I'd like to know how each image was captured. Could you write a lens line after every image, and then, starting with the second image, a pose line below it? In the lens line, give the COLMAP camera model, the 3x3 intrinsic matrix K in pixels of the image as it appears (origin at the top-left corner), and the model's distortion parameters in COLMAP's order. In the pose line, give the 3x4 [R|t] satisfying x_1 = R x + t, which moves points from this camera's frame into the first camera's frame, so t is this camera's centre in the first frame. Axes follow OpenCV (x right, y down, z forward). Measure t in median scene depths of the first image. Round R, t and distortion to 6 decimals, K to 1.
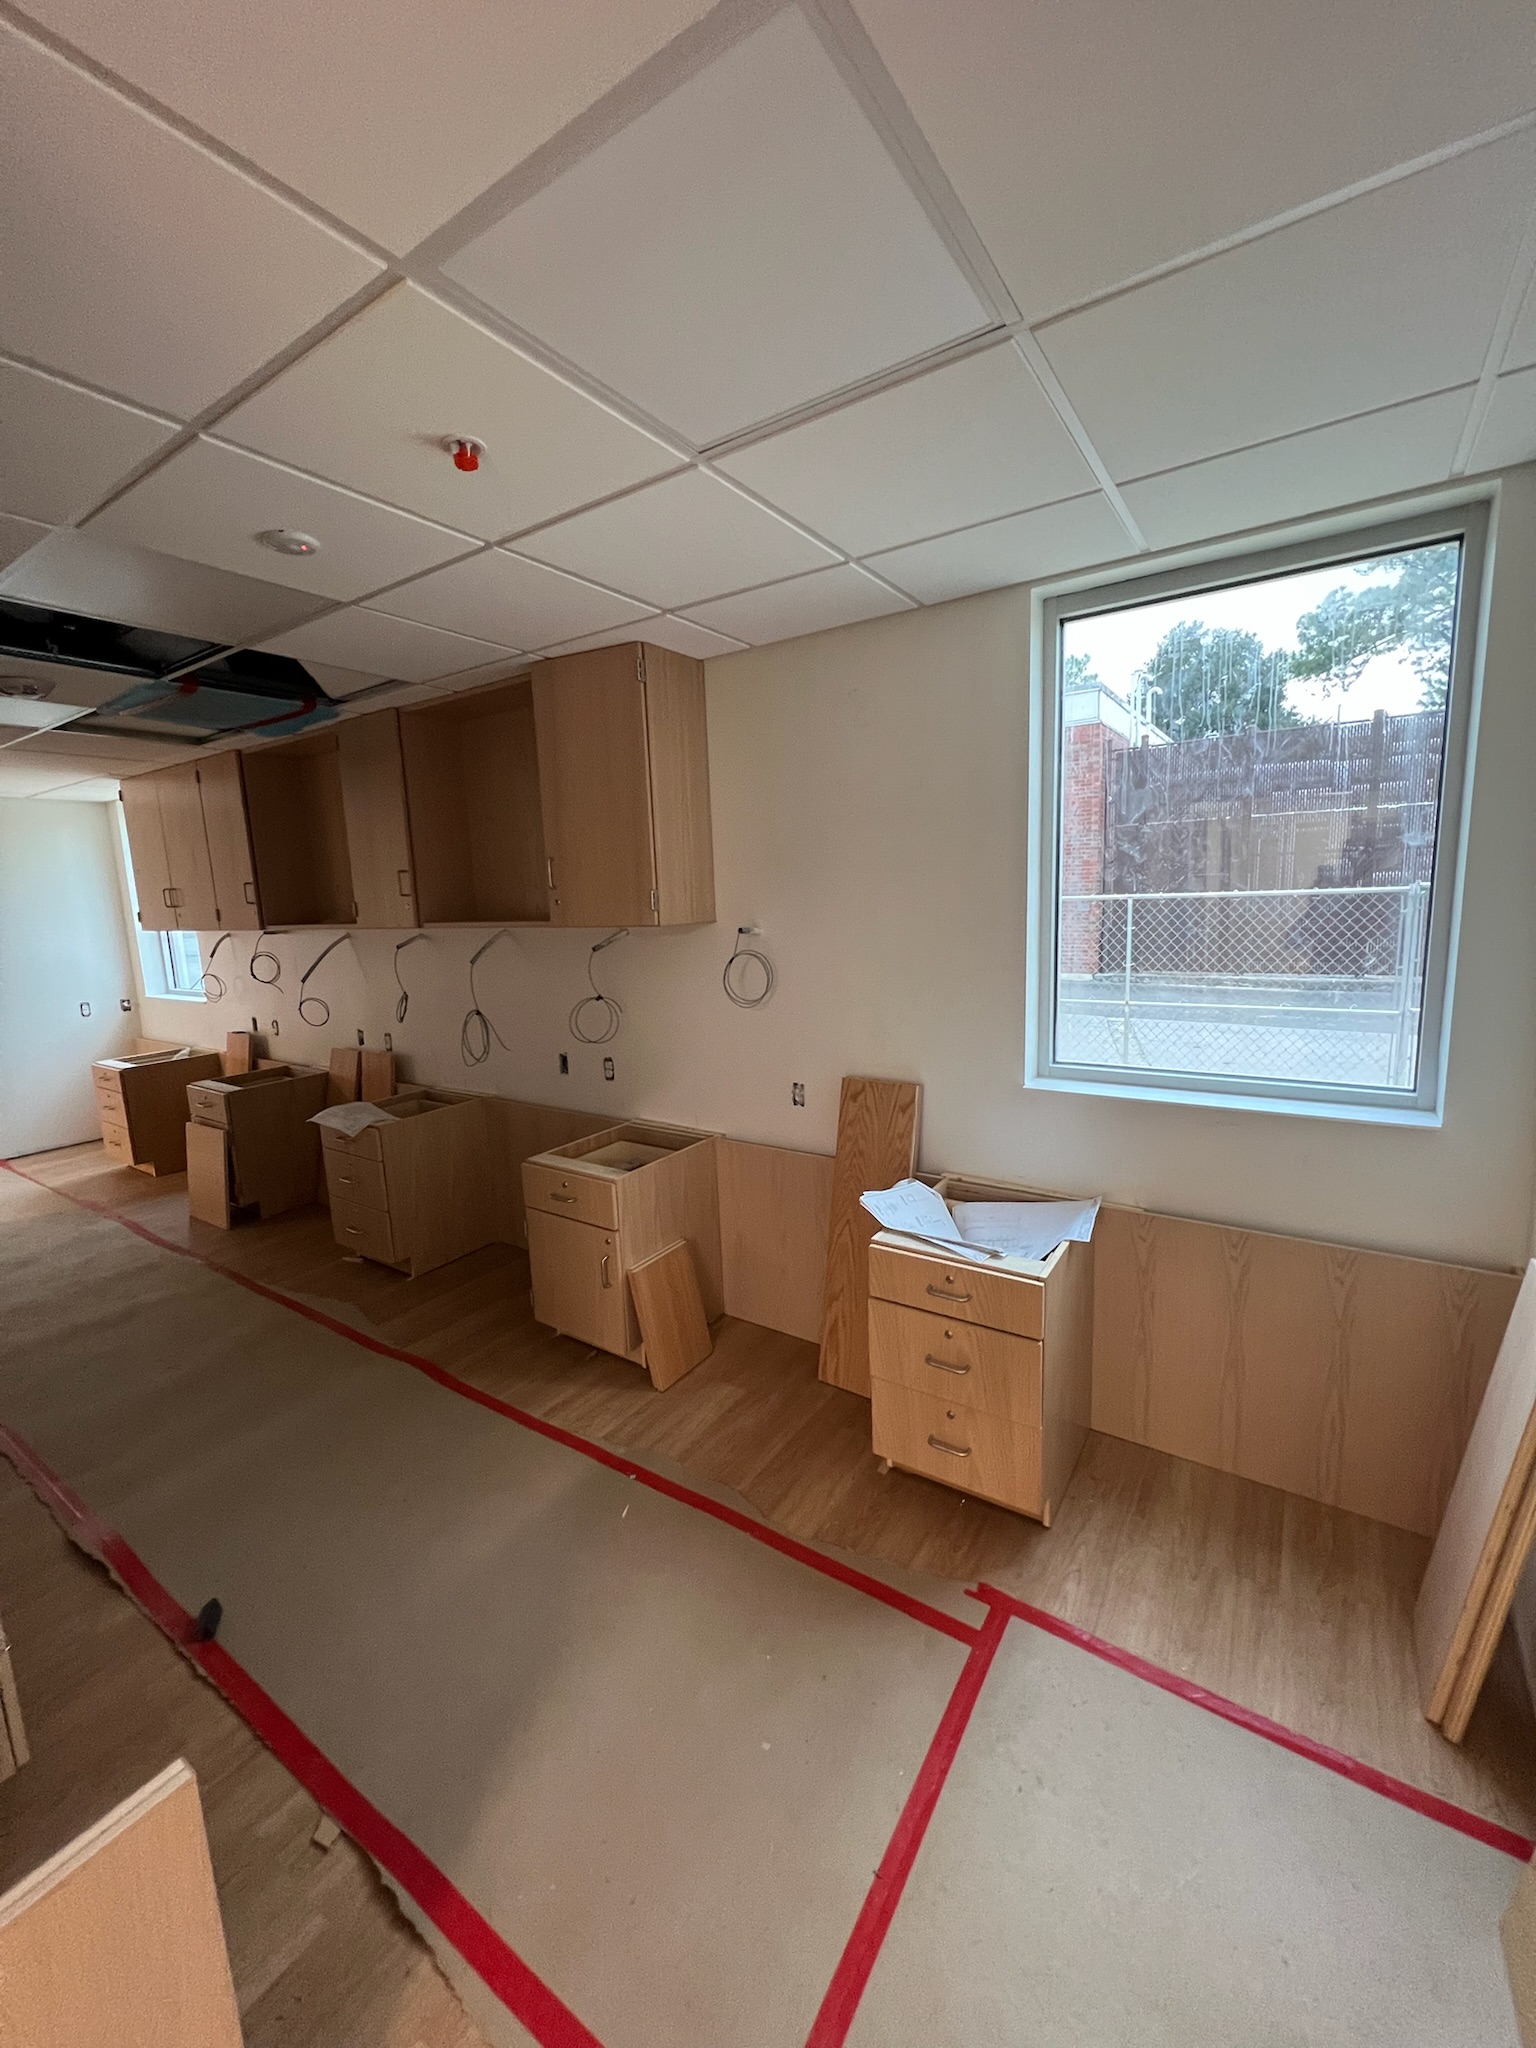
lens RADIAL K [[811.5, 0, 768.0], [0, 811.5, 1024.0], [0, 0, 1]] dist [0.001598, 0.000134]
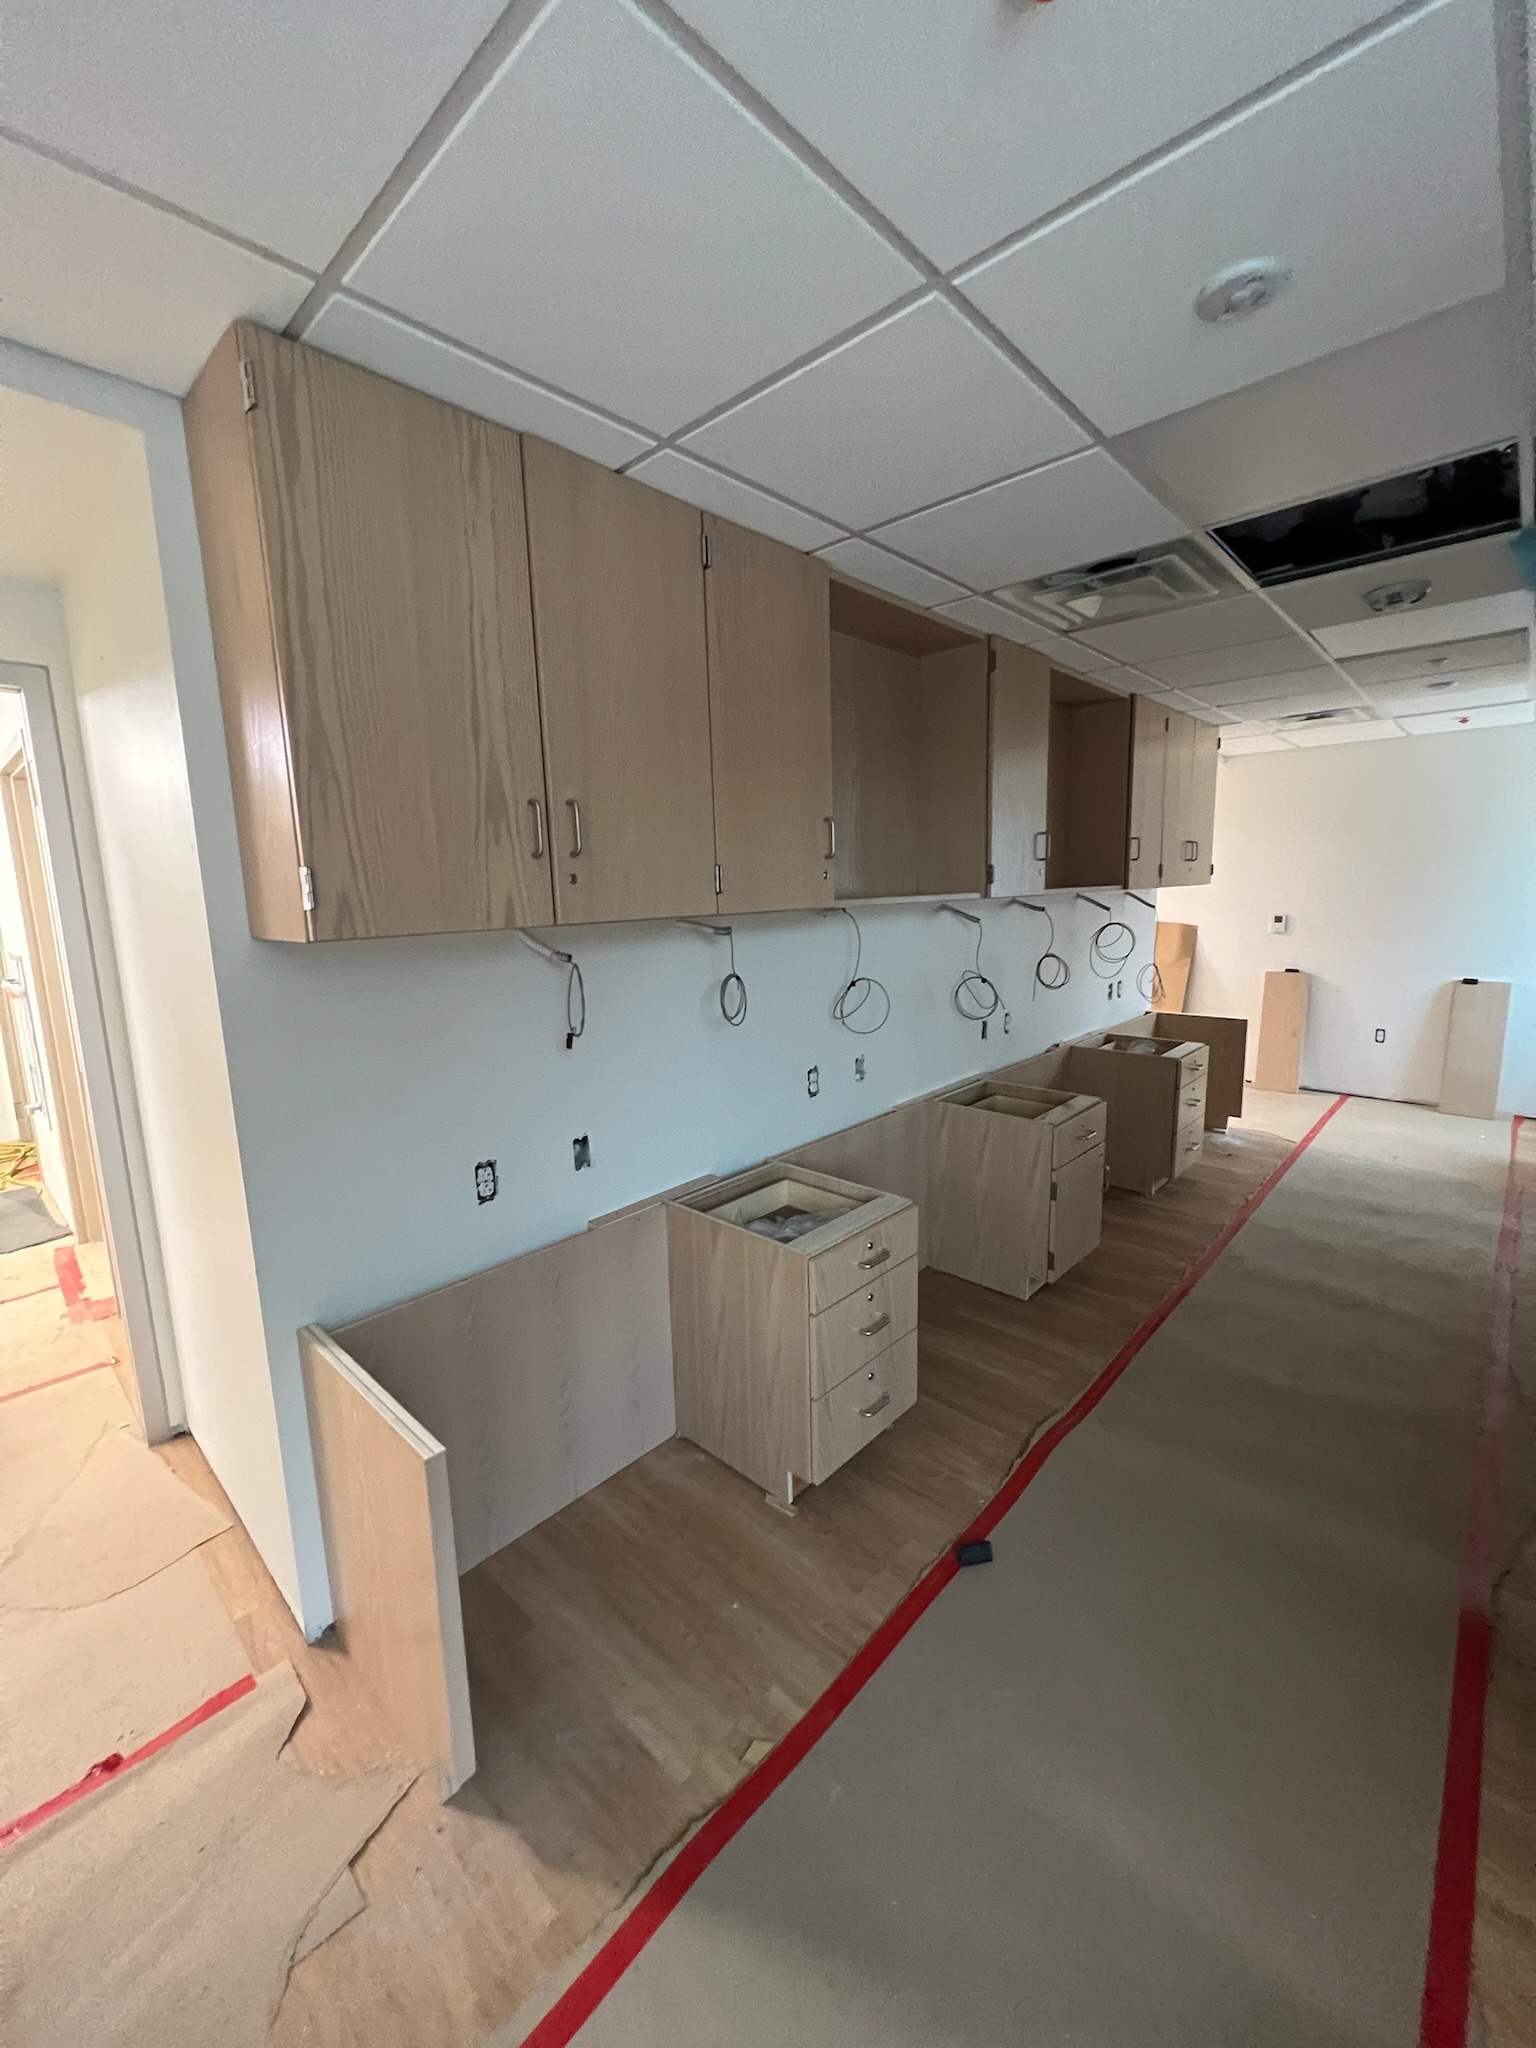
lens RADIAL K [[811.5, 0, 768.0], [0, 811.5, 1024.0], [0, 0, 1]] dist [0.001598, 0.000134]
pose [[-0.148489, 0.211631, -0.966004, 0.213658], [-0.130005, 0.964178, 0.231214, -0.124079], [0.980331, 0.159918, -0.115657, 0.771499]]
